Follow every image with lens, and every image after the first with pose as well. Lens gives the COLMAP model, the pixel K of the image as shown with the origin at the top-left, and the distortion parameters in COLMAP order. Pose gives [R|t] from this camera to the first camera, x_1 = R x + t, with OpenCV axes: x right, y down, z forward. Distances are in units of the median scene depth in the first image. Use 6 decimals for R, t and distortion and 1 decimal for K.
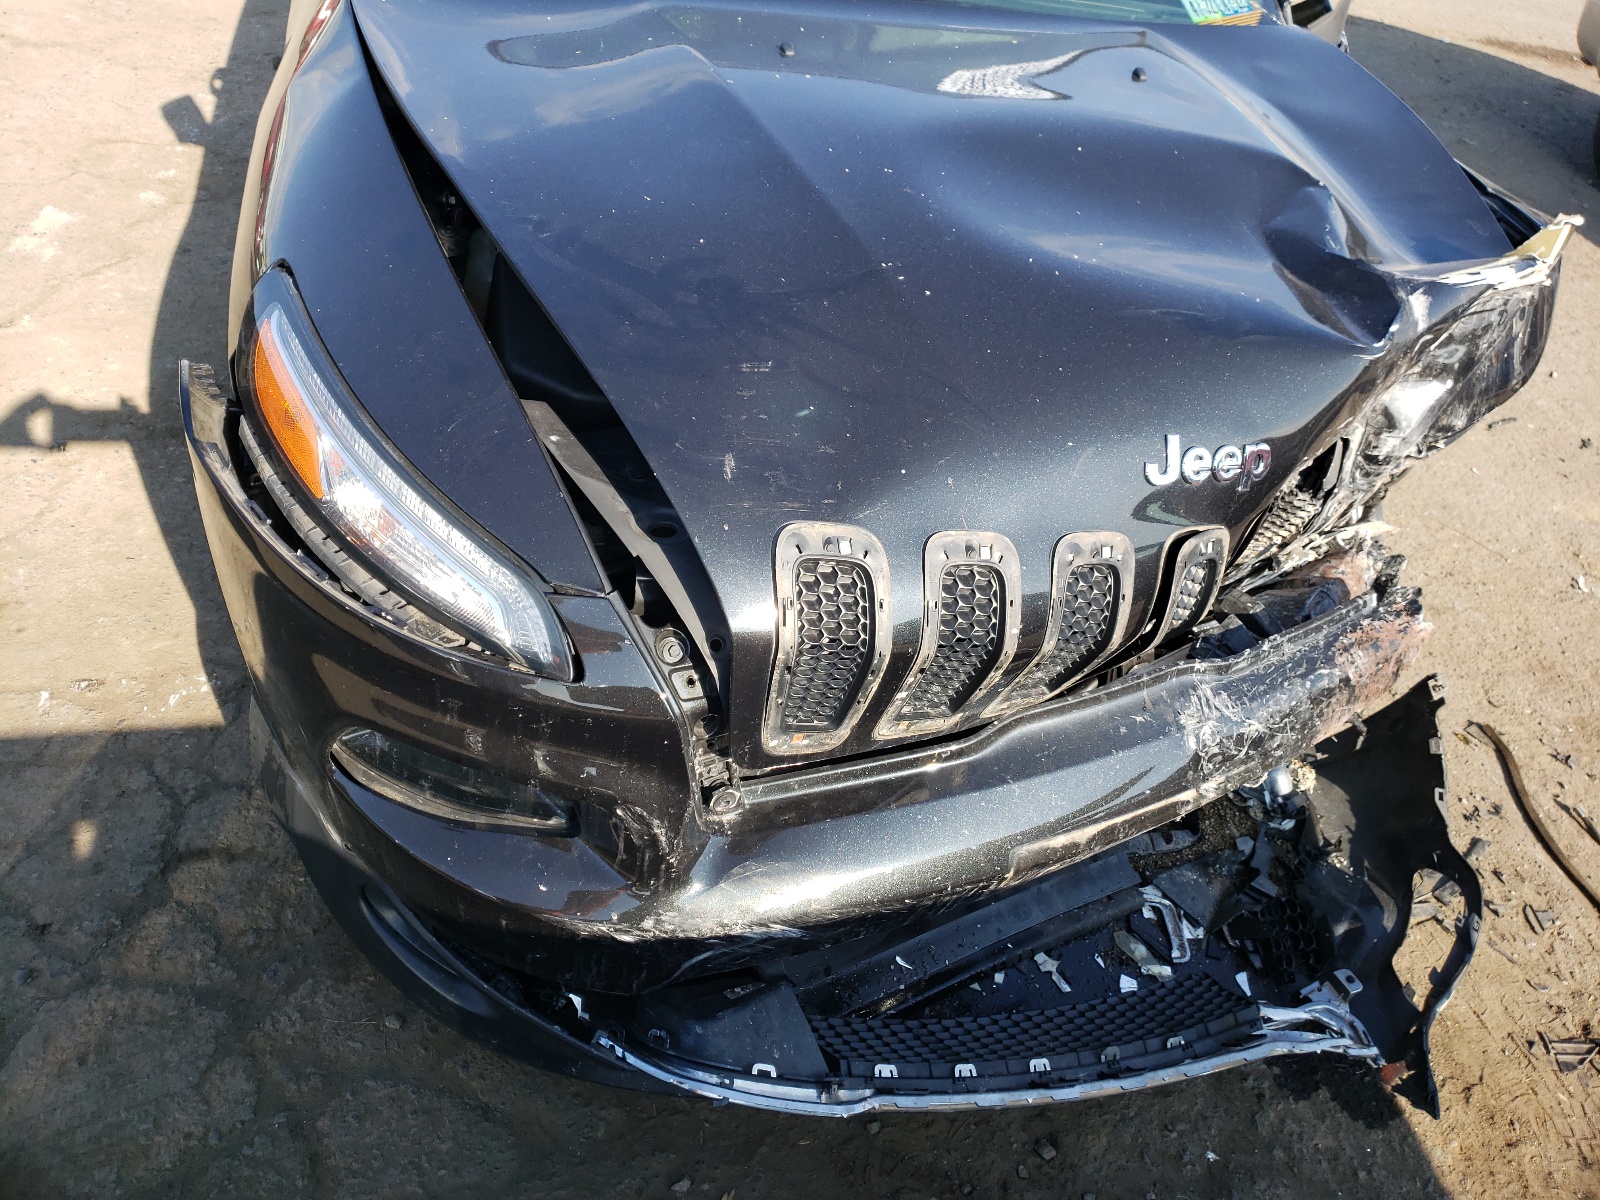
lens RADIAL K [[1241.1, 0, 798.8], [0, 1241.1, 579.9], [0, 0, 1]] dist [0.014252, 0.001560]
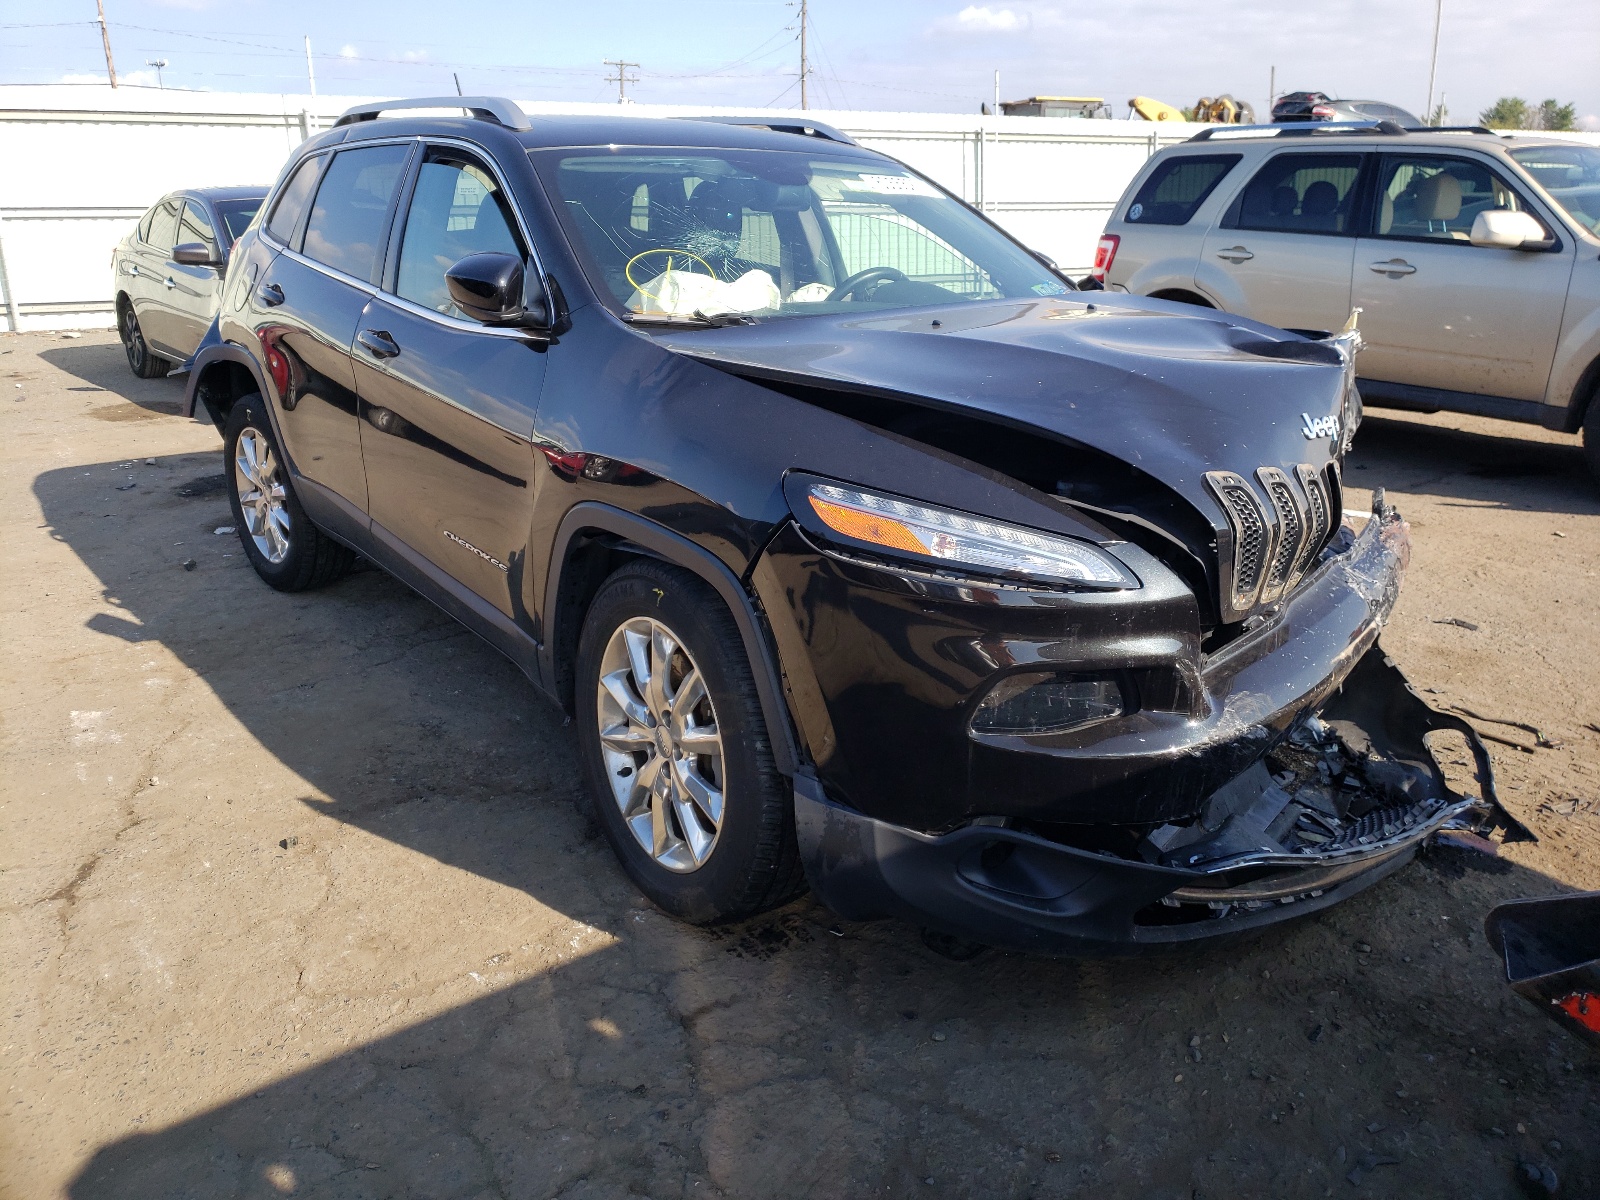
lens RADIAL K [[1296.9, 0, 800.0], [0, 1296.9, 600.0], [0, 0, 1]] dist [0.003014, 0.003267]
pose [[0.894438, -0.273062, 0.354145, -0.723337], [0.373750, 0.891293, -0.256725, 0.221099], [-0.245545, 0.361986, 0.899263, -0.291662]]
